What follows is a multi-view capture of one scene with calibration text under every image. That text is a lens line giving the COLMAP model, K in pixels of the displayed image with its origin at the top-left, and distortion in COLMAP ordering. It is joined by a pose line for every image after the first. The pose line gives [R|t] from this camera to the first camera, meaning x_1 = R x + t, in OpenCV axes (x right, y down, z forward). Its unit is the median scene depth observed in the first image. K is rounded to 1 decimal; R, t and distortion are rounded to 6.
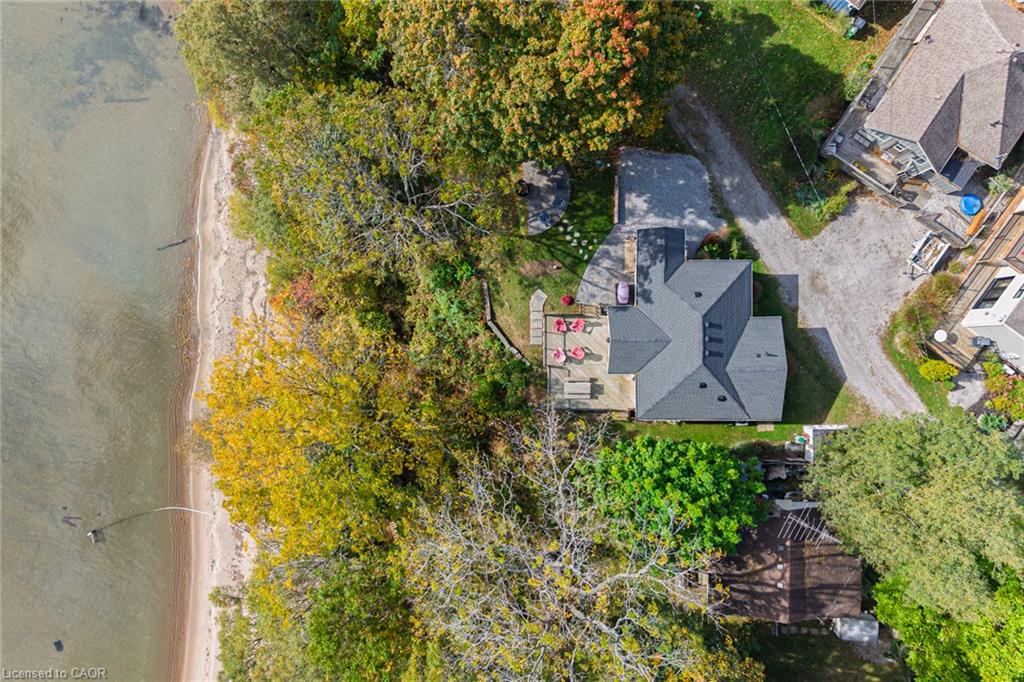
lens RADIAL K [[736.4, 0, 470.7], [0, 736.4, 368.4], [0, 0, 1]] dist [-0.005275, -0.006034]
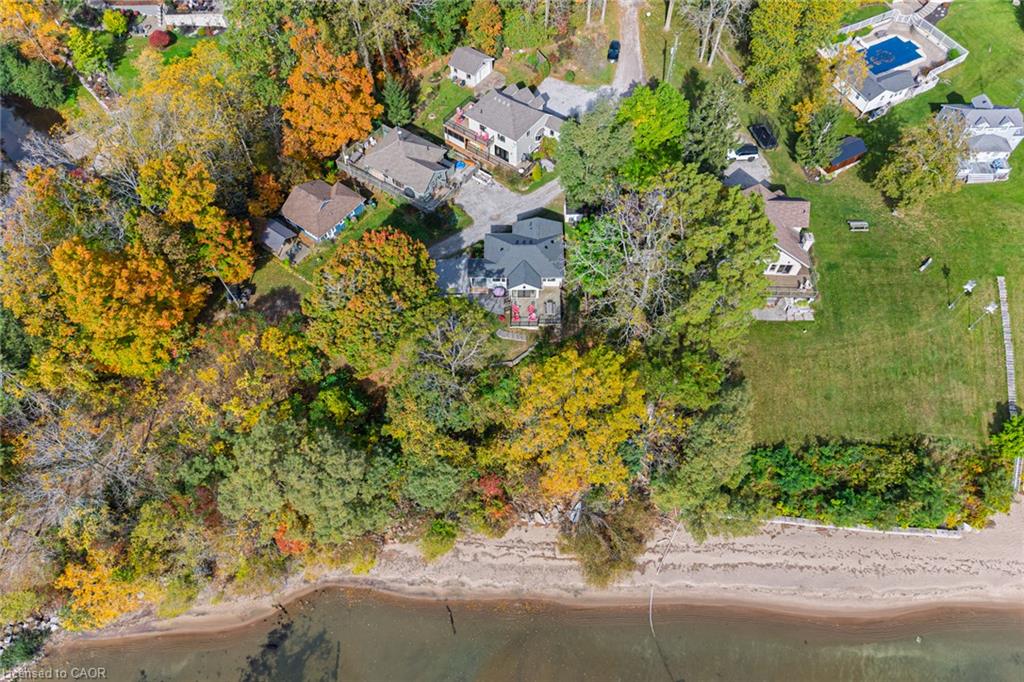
lens RADIAL K [[752.1, 0, 516.2], [0, 752.1, 325.4], [0, 0, 1]] dist [0.009251, -0.001084]
pose [[0.000502, -0.813239, 0.581929, -0.987243], [0.999578, -0.016491, -0.023909, -0.012264], [0.029040, 0.581696, 0.812888, -0.524079]]
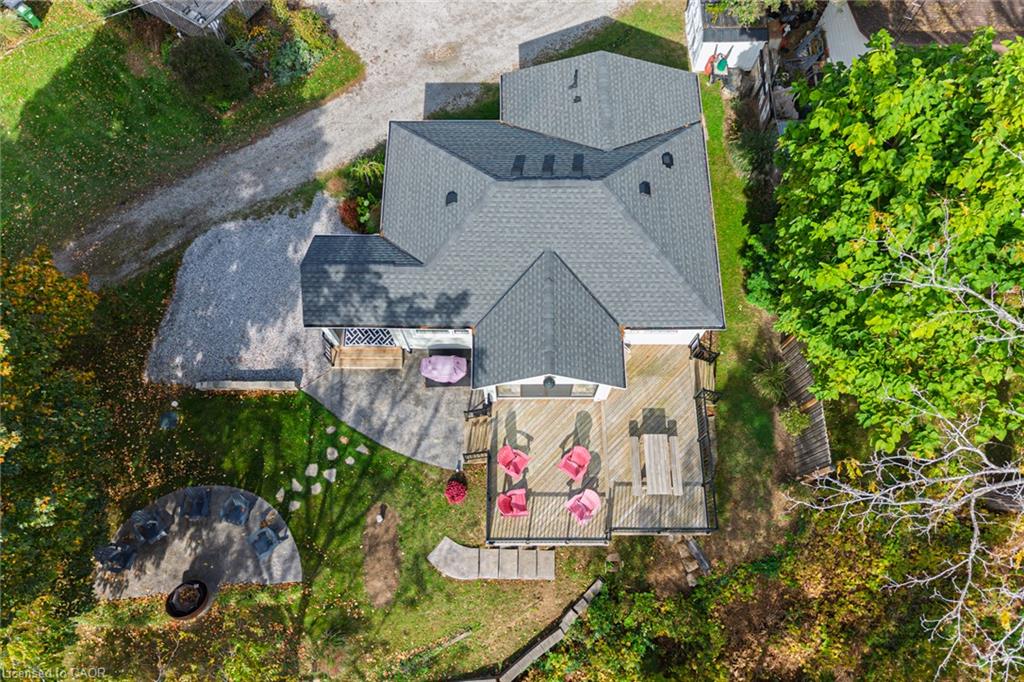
lens RADIAL K [[752.1, 0, 516.2], [0, 752.1, 325.4], [0, 0, 1]] dist [0.009251, -0.001084]
pose [[0.005100, -0.910221, 0.414091, 0.034080], [0.999254, -0.011213, -0.036955, -0.038533], [0.038281, 0.413971, 0.909485, 0.549743]]
